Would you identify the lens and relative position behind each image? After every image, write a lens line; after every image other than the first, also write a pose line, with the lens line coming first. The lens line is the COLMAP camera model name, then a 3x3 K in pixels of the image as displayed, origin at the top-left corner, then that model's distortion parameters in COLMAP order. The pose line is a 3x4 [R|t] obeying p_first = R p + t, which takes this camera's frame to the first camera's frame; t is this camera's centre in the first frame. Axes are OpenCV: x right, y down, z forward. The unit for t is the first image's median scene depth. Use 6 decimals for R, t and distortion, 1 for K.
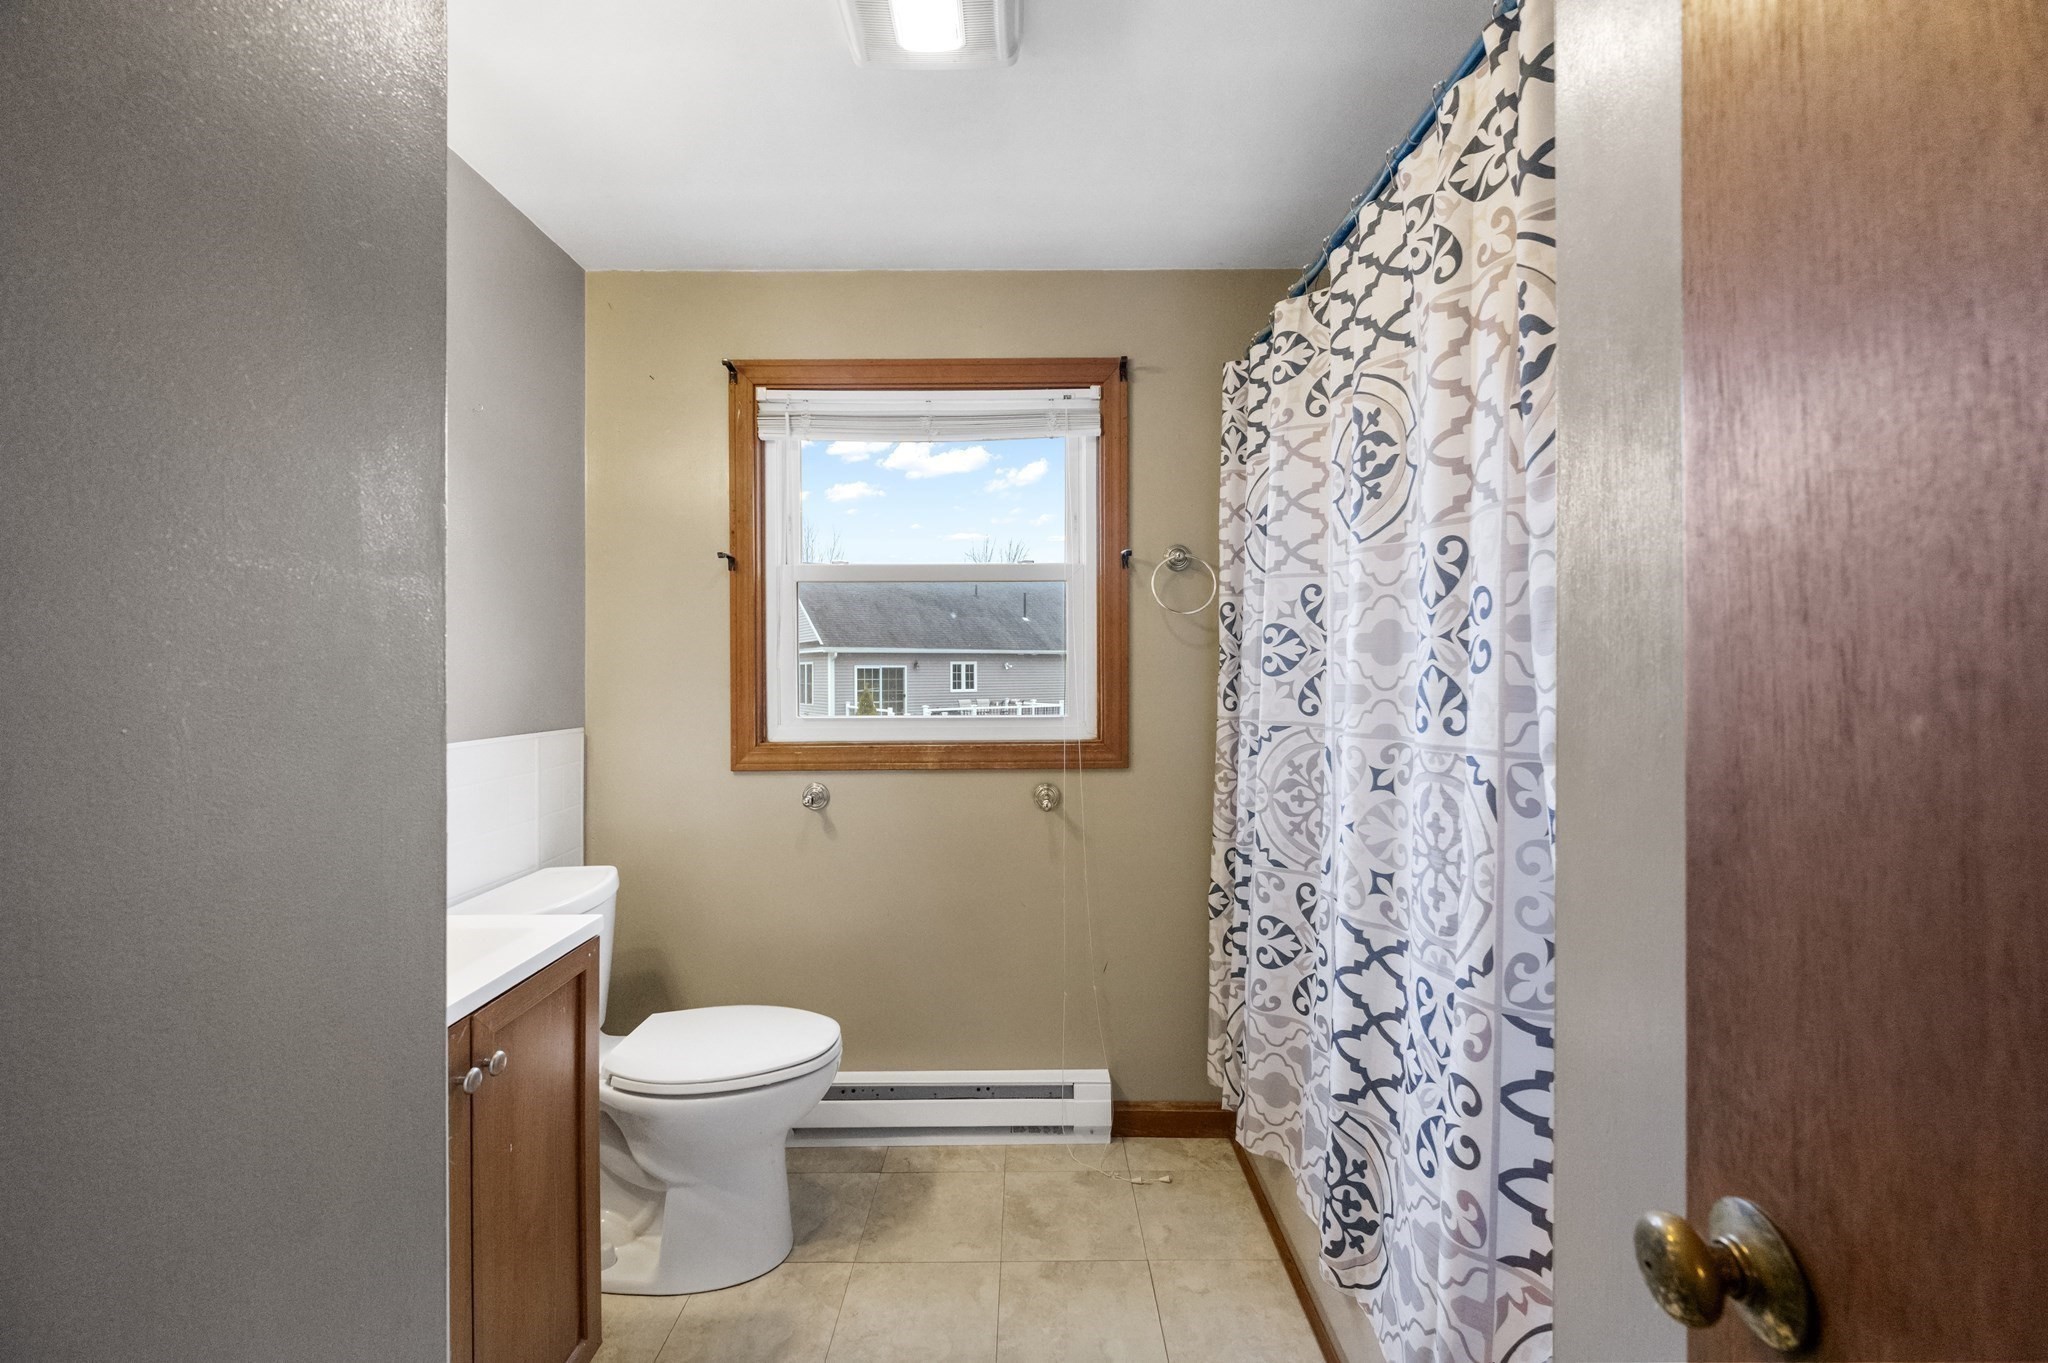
lens RADIAL K [[815.2, 0, 1025.5], [0, 815.2, 676.1], [0, 0, 1]] dist [-0.006946, 0.000281]
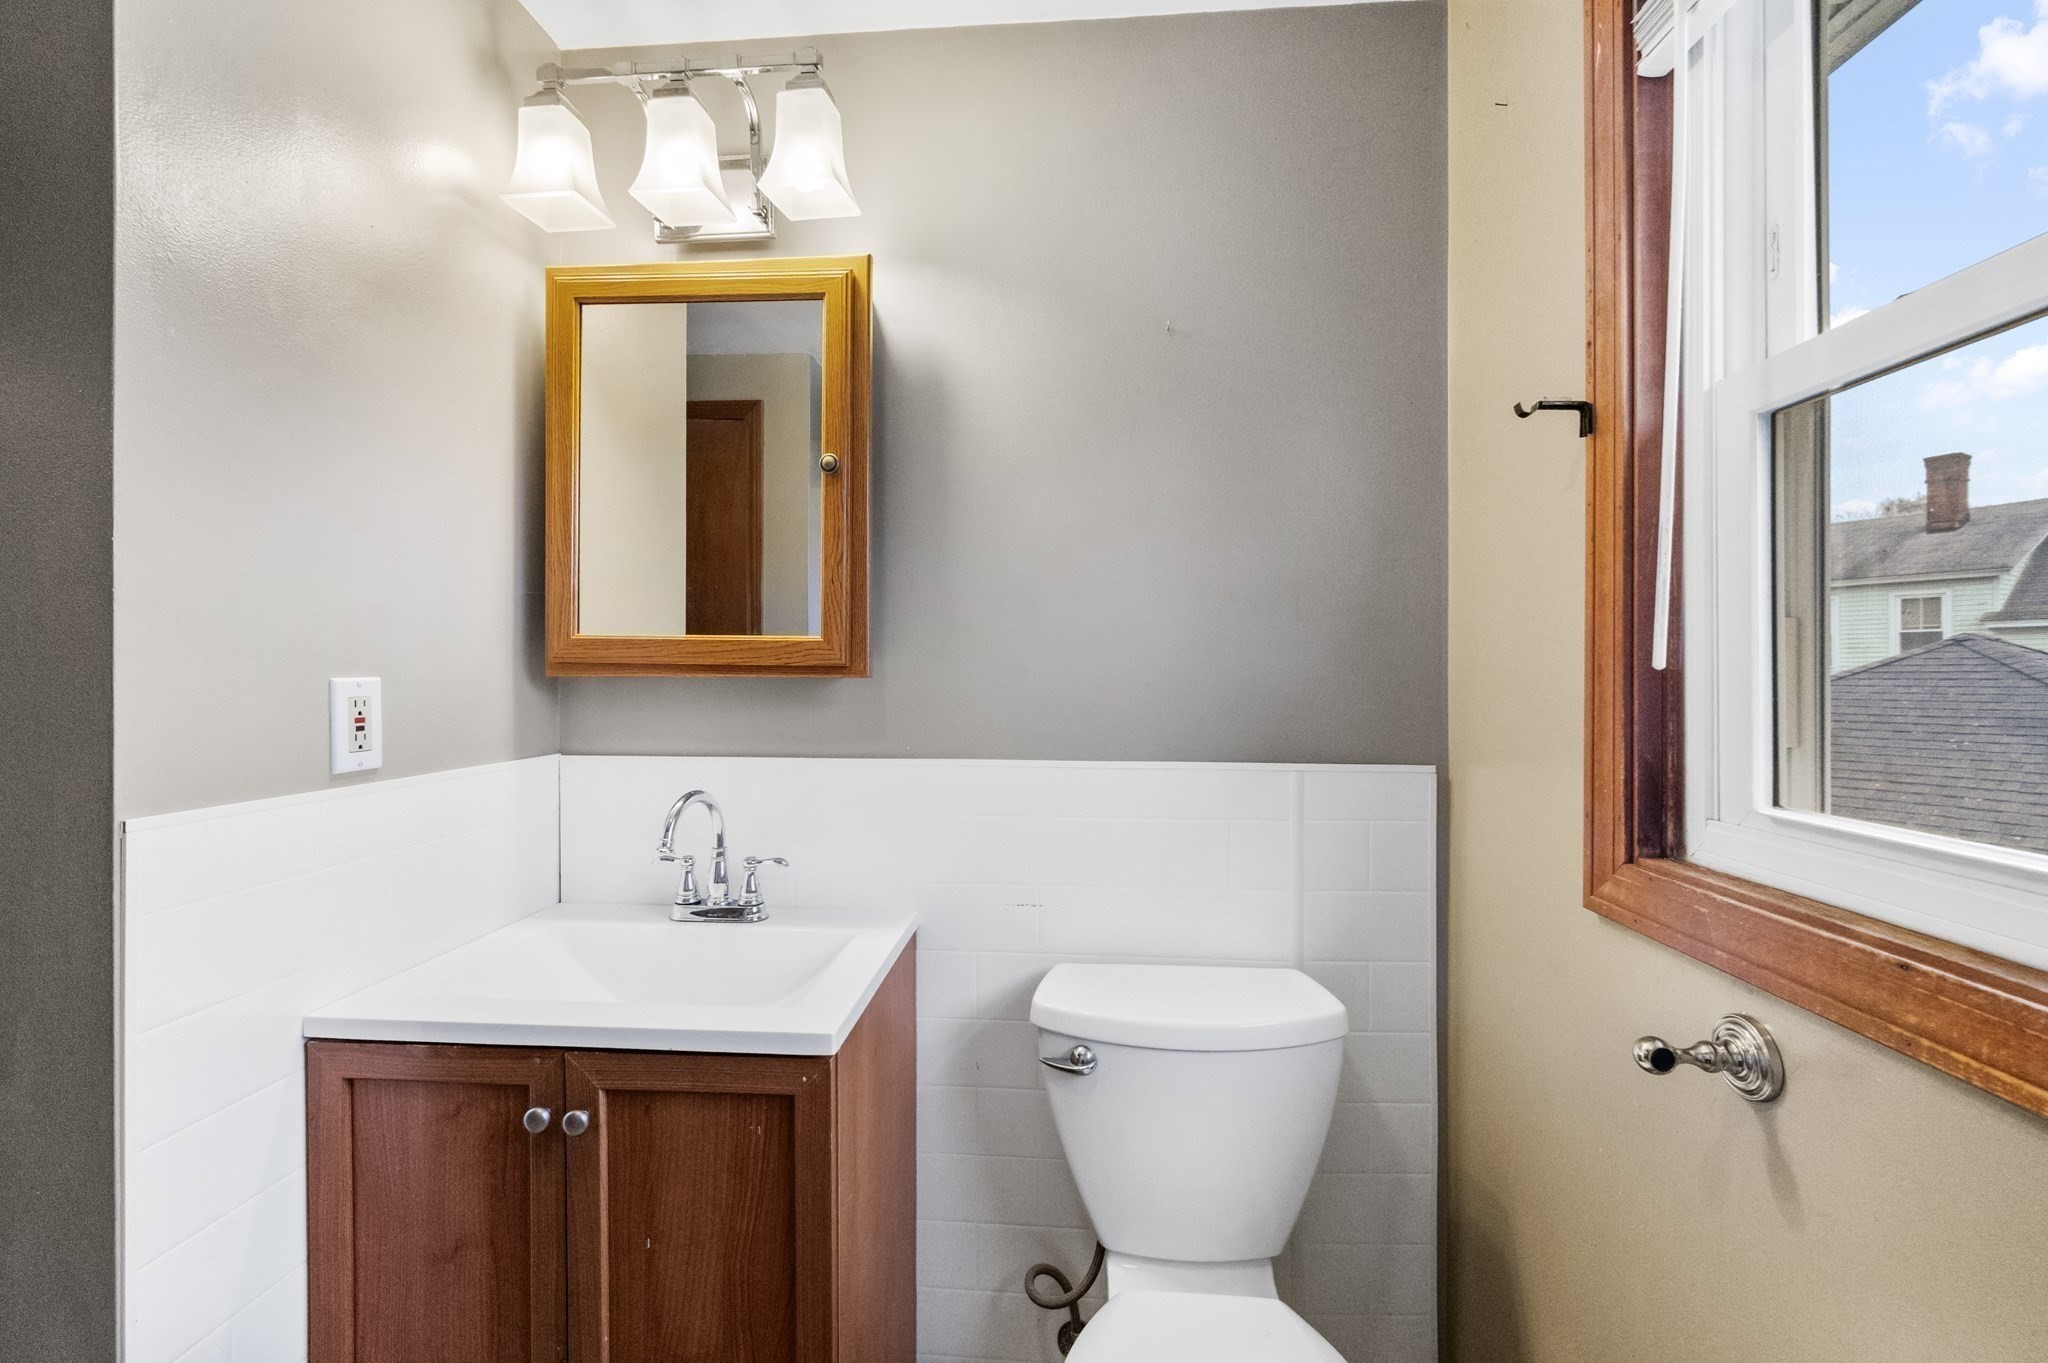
lens RADIAL K [[815.2, 0, 1026.7], [0, 815.2, 682.5], [0, 0, 1]] dist [-0.006946, 0.000281]
pose [[-0.049239, 0.007934, -0.998756, 0.078979], [-0.007032, 0.999941, 0.008290, -0.003606], [0.998762, 0.007432, -0.049180, 0.732421]]
